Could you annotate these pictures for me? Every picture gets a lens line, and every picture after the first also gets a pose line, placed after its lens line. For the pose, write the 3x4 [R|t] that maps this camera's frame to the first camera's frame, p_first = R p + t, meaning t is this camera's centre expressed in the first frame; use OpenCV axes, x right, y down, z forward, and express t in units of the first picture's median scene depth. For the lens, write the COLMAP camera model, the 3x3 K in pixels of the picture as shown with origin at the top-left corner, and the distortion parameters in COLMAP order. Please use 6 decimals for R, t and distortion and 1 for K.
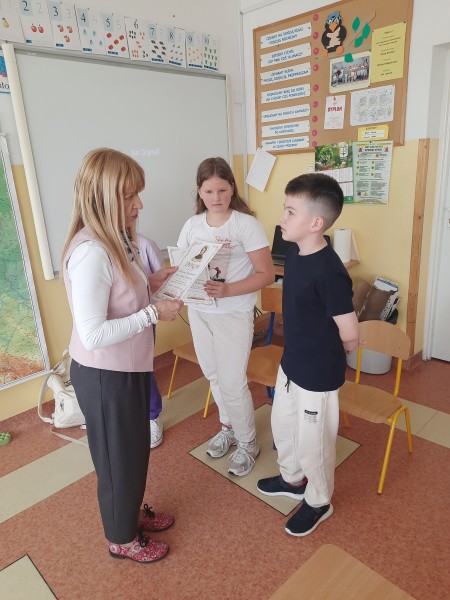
lens RADIAL K [[434.7, 0, 222.6], [0, 434.7, 300.9], [0, 0, 1]] dist [0.040971, -0.035242]
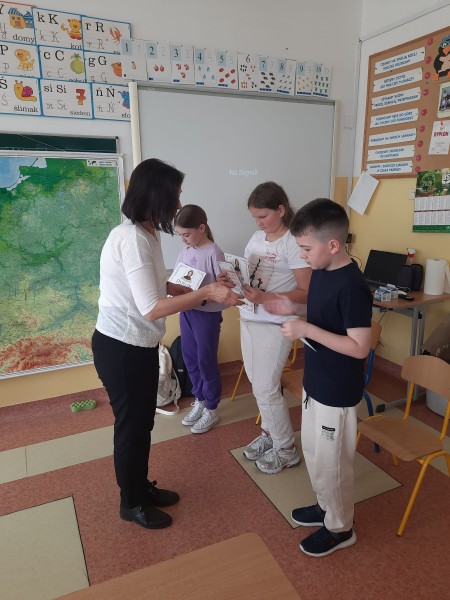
lens RADIAL K [[434.7, 0, 222.6], [0, 434.7, 300.9], [0, 0, 1]] dist [0.040971, -0.035242]
pose [[0.941388, 0.124293, -0.313591, 0.156425], [-0.136997, 0.990395, -0.018713, 0.005281], [0.308252, 0.060577, 0.949374, -0.032813]]
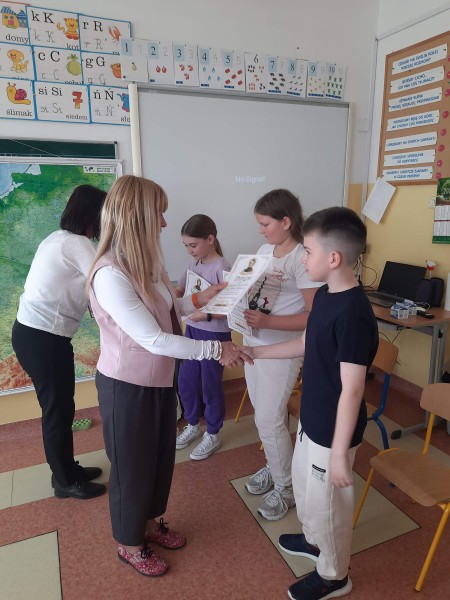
lens RADIAL K [[434.7, 0, 222.6], [0, 434.7, 300.9], [0, 0, 1]] dist [0.040971, -0.035242]
pose [[0.929492, 0.129352, -0.345416, 0.154902], [-0.146490, 0.988924, -0.023861, -0.021369], [0.338504, 0.072779, 0.938146, 0.032003]]
